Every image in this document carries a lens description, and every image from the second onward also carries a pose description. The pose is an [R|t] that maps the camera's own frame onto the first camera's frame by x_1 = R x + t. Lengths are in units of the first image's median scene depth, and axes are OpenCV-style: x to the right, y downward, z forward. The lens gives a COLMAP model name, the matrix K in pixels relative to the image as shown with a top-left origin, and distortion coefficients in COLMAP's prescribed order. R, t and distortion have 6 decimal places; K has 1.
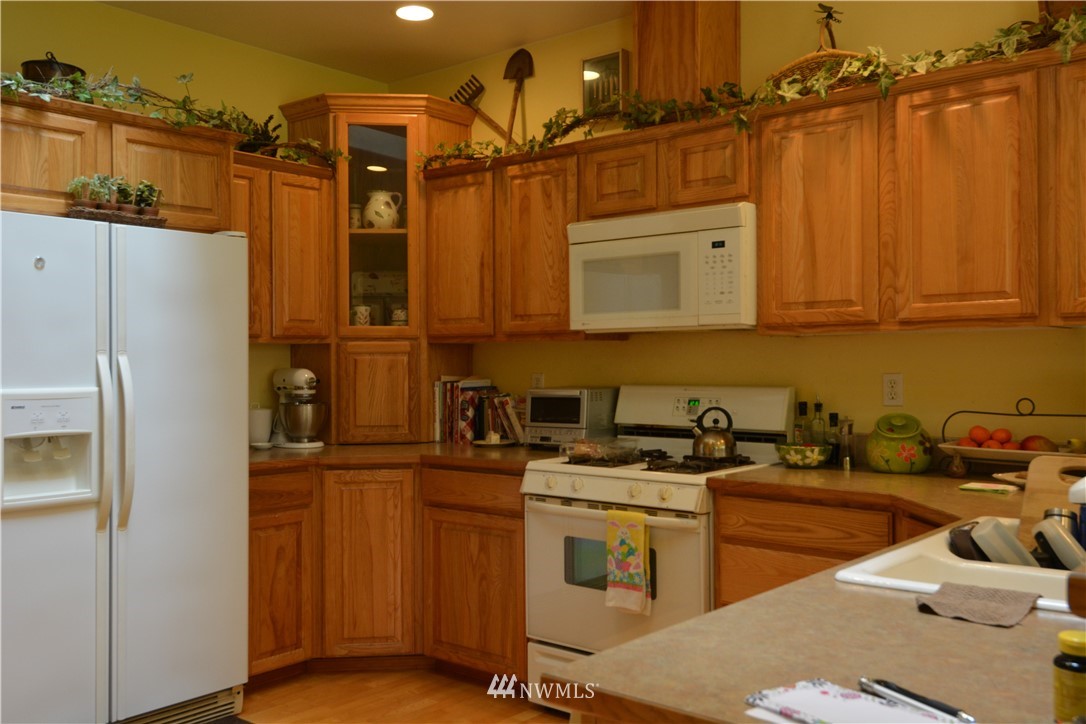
lens RADIAL K [[983.1, 0, 541.9], [0, 983.1, 357.1], [0, 0, 1]] dist [0.004279, -0.005366]
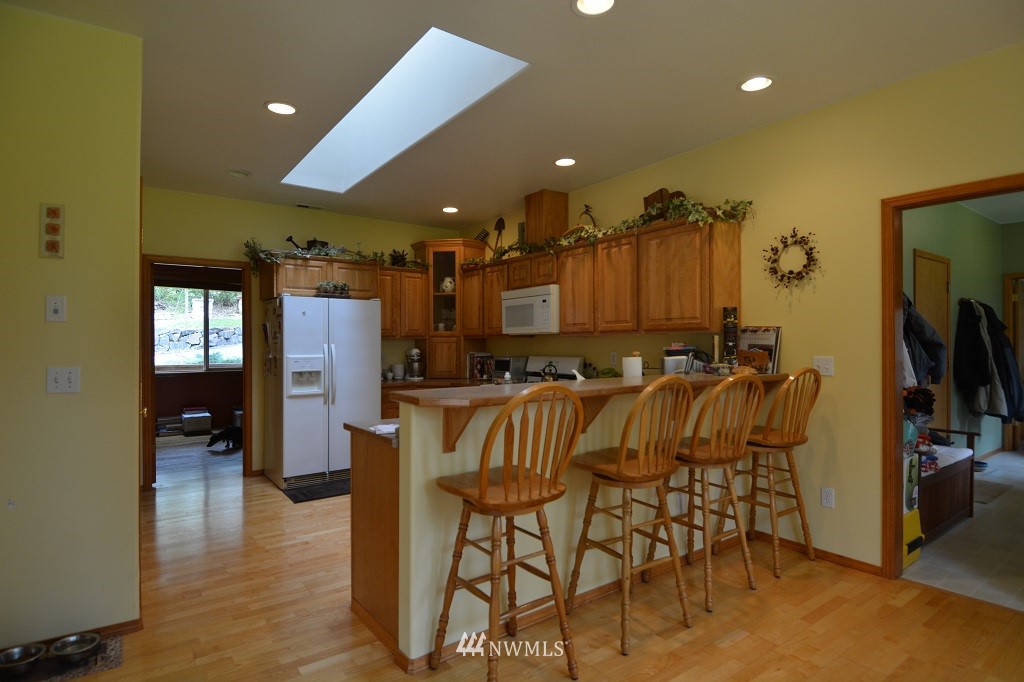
lens RADIAL K [[519.1, 0, 512.0], [0, 519.1, 341.0], [0, 0, 1]] dist [-0.042204, -0.000261]
pose [[0.974321, 0.000268, -0.225165, 0.379914], [-0.000039, 0.999999, 0.001021, -0.011391], [0.225165, -0.000986, 0.974320, -0.316991]]
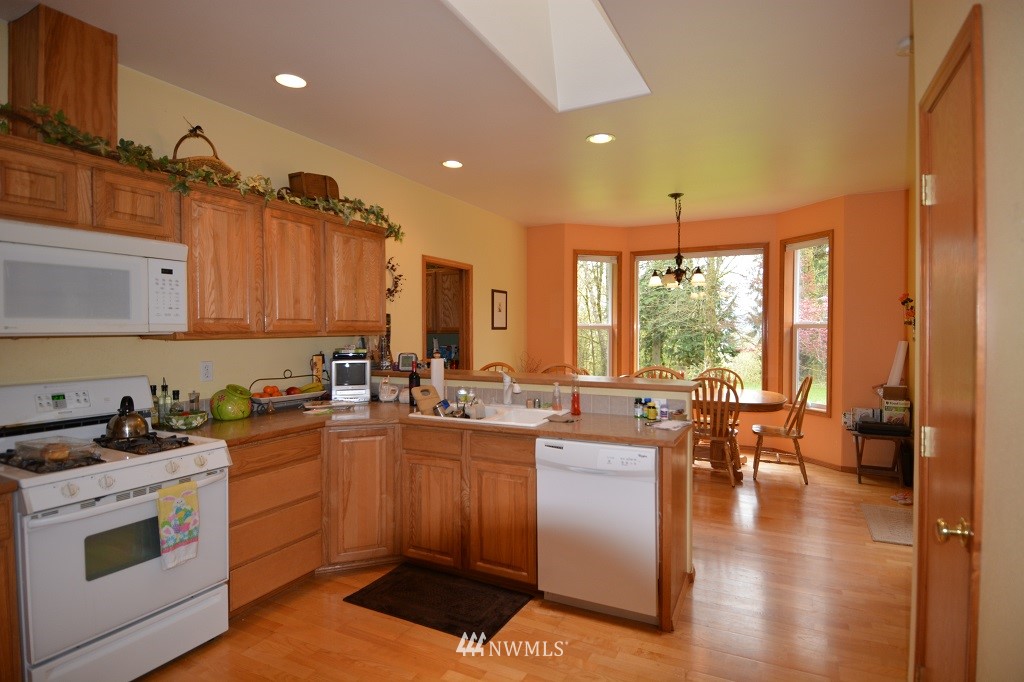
lens RADIAL K [[519.1, 0, 512.0], [0, 519.1, 341.0], [0, 0, 1]] dist [-0.042204, -0.000261]
pose [[-0.242142, -0.012481, 0.970161, -0.569371], [0.000910, 0.999914, 0.013091, -0.027616], [-0.970240, 0.004053, -0.242110, 0.676379]]
